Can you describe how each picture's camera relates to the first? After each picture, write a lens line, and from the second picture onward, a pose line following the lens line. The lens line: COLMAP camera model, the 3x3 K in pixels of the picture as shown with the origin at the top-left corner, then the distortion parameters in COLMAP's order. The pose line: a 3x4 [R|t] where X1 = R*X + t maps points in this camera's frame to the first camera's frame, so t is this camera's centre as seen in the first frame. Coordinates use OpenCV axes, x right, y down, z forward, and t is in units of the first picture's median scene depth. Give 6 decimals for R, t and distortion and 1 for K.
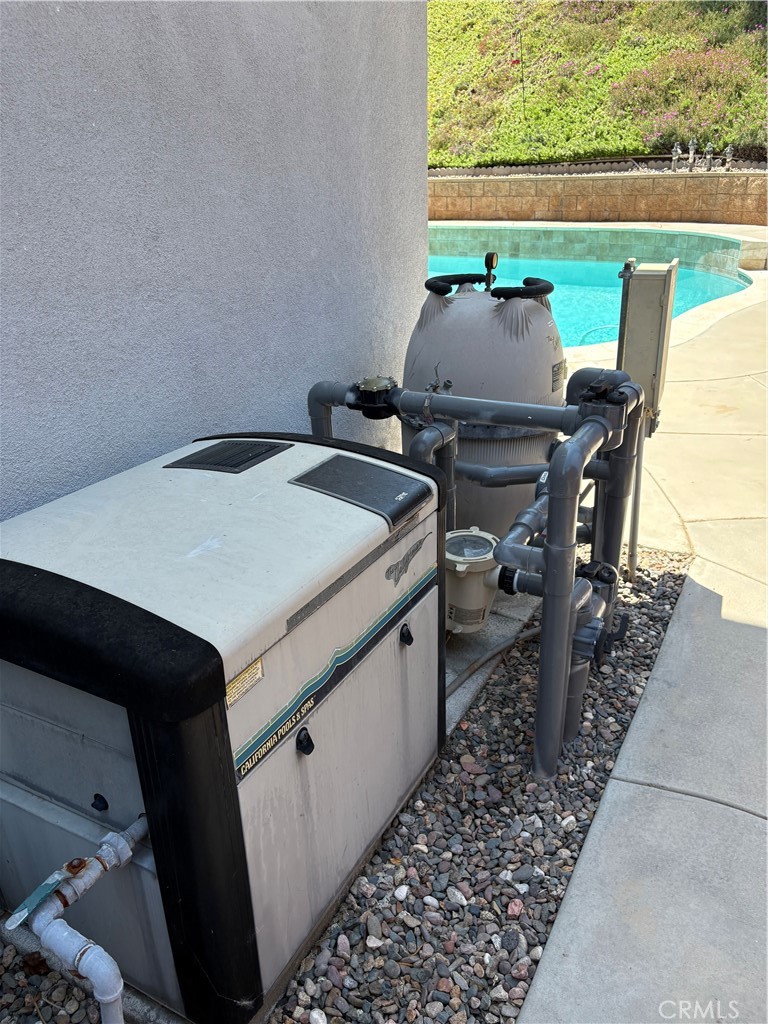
lens RADIAL K [[774.4, 0, 383.5], [0, 774.4, 514.2], [0, 0, 1]] dist [0.009075, 0.000674]
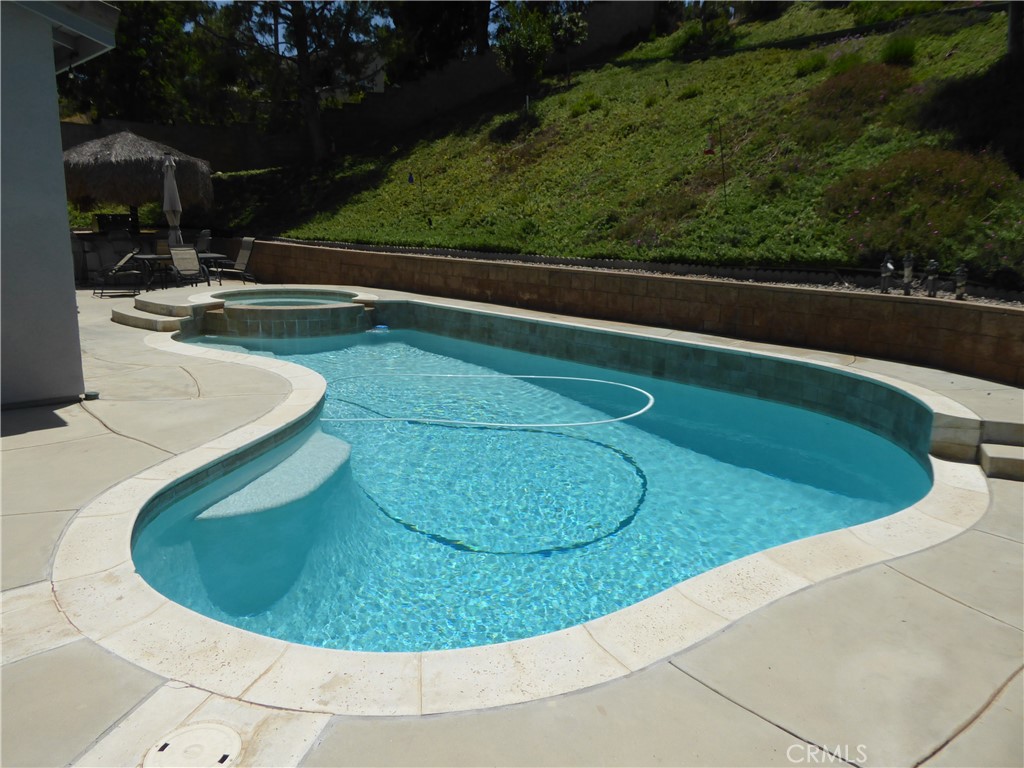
lens RADIAL K [[740.4, 0, 512.9], [0, 740.4, 379.4], [0, 0, 1]] dist [-0.012505, -0.001415]
pose [[0.959970, 0.119960, -0.253115, 0.213509], [-0.175545, 0.961828, -0.209933, -0.145955], [0.218270, 0.245962, 0.944384, 0.270713]]
